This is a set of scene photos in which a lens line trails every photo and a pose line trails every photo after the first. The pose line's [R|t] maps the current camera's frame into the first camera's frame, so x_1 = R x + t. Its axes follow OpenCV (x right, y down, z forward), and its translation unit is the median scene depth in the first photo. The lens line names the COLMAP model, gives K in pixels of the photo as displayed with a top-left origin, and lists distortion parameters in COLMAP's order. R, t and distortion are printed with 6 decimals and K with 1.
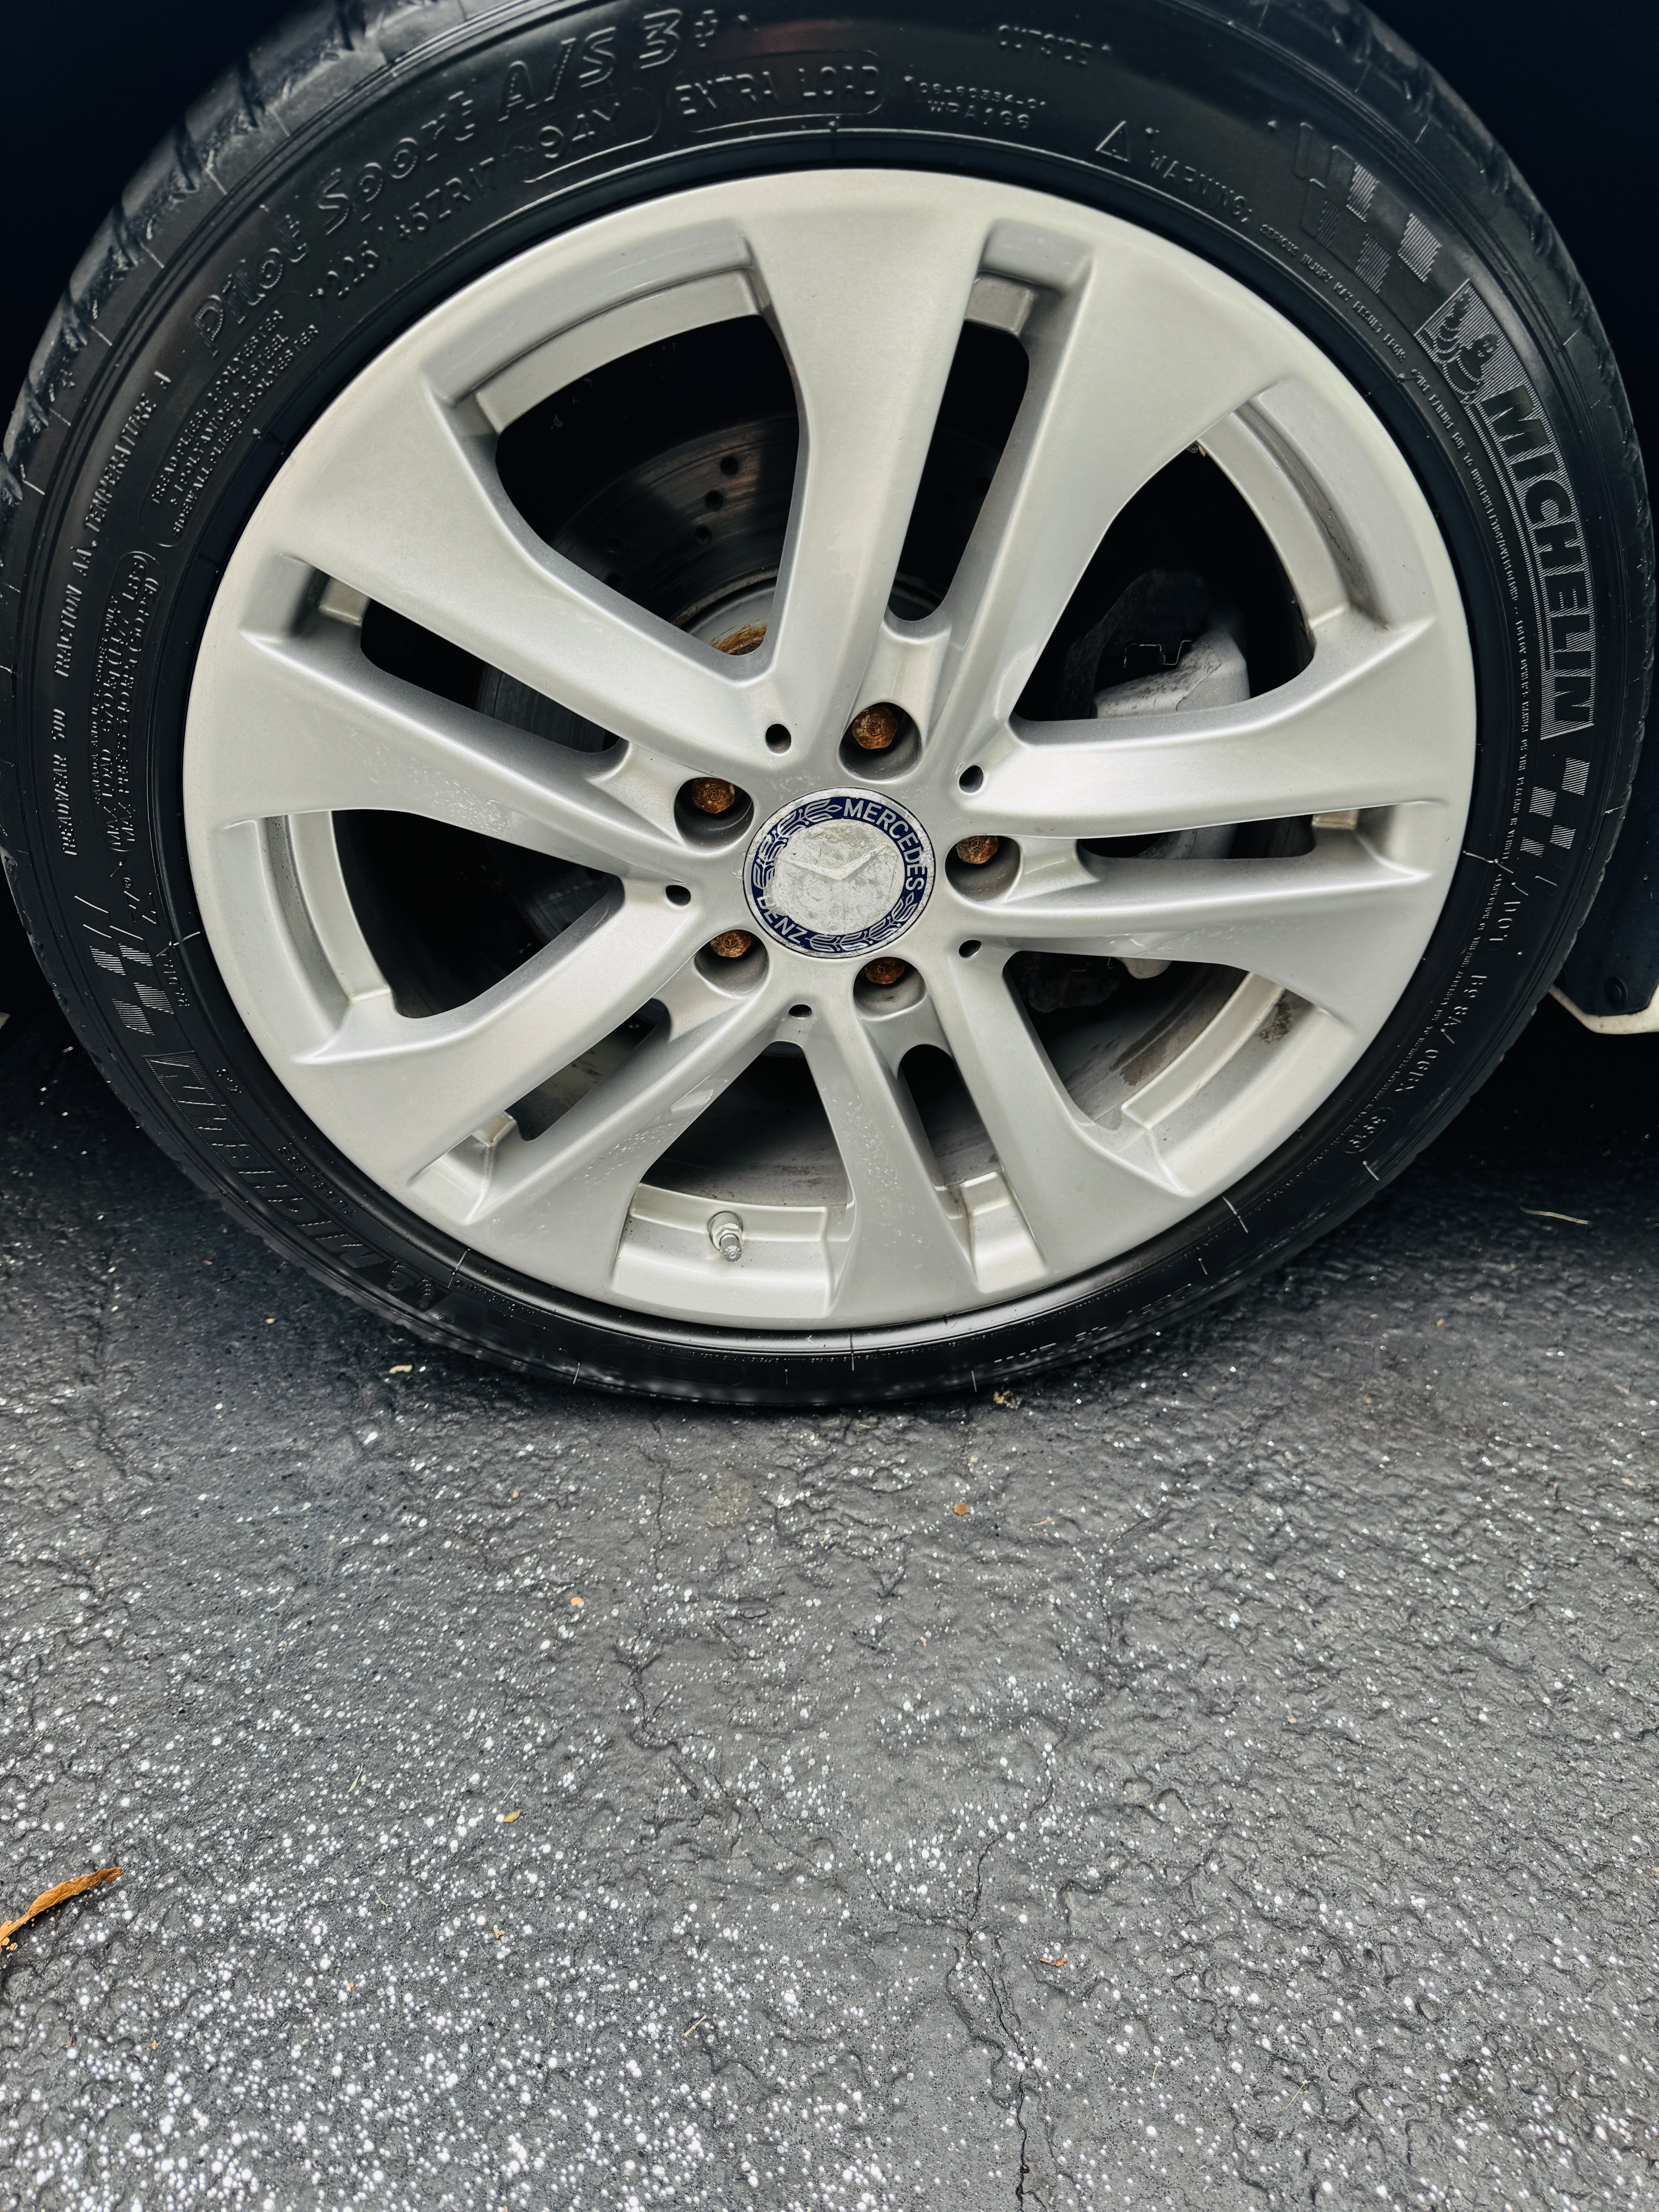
lens RADIAL K [[1577.7, 0, 829.6], [0, 1577.7, 1104.9], [0, 0, 1]] dist [0.041044, -0.045764]
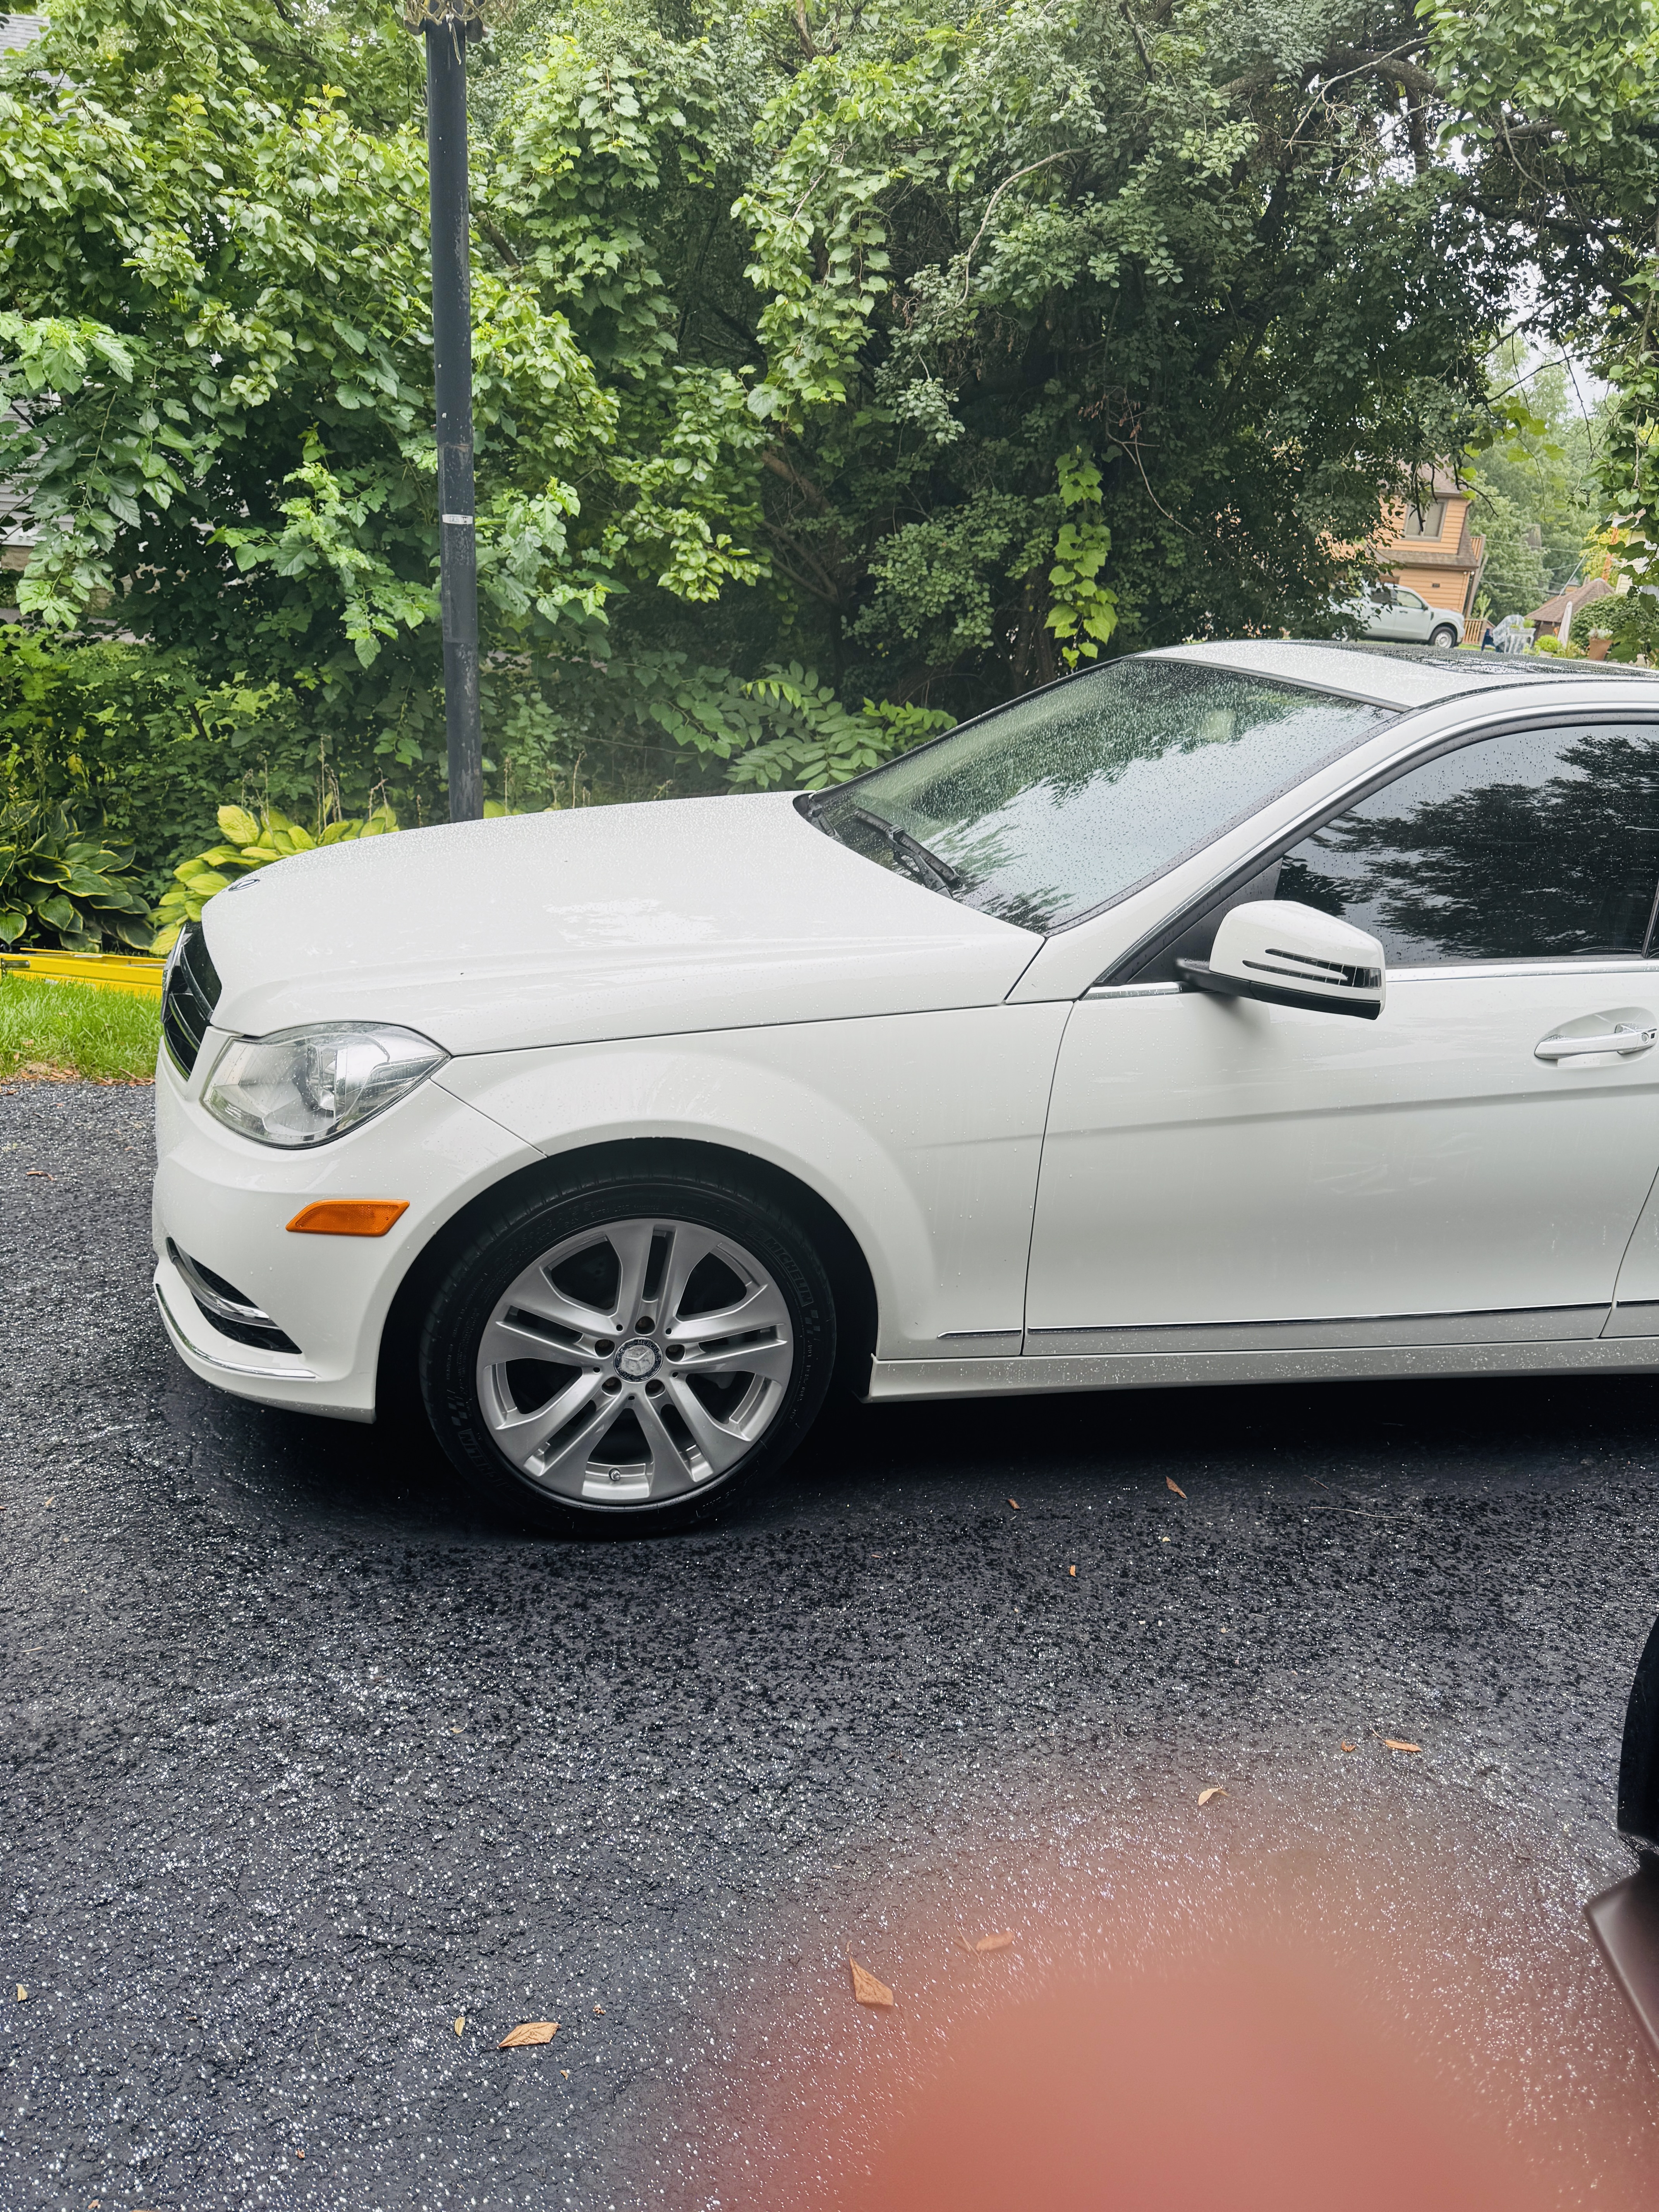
lens RADIAL K [[1577.7, 0, 824.8], [0, 1577.7, 1100.7], [0, 0, 1]] dist [0.041044, -0.045764]
pose [[0.985520, -0.100929, 0.136249, -0.006937], [0.136591, 0.948670, -0.285251, 0.407230], [-0.100465, 0.299731, 0.948719, -2.828114]]
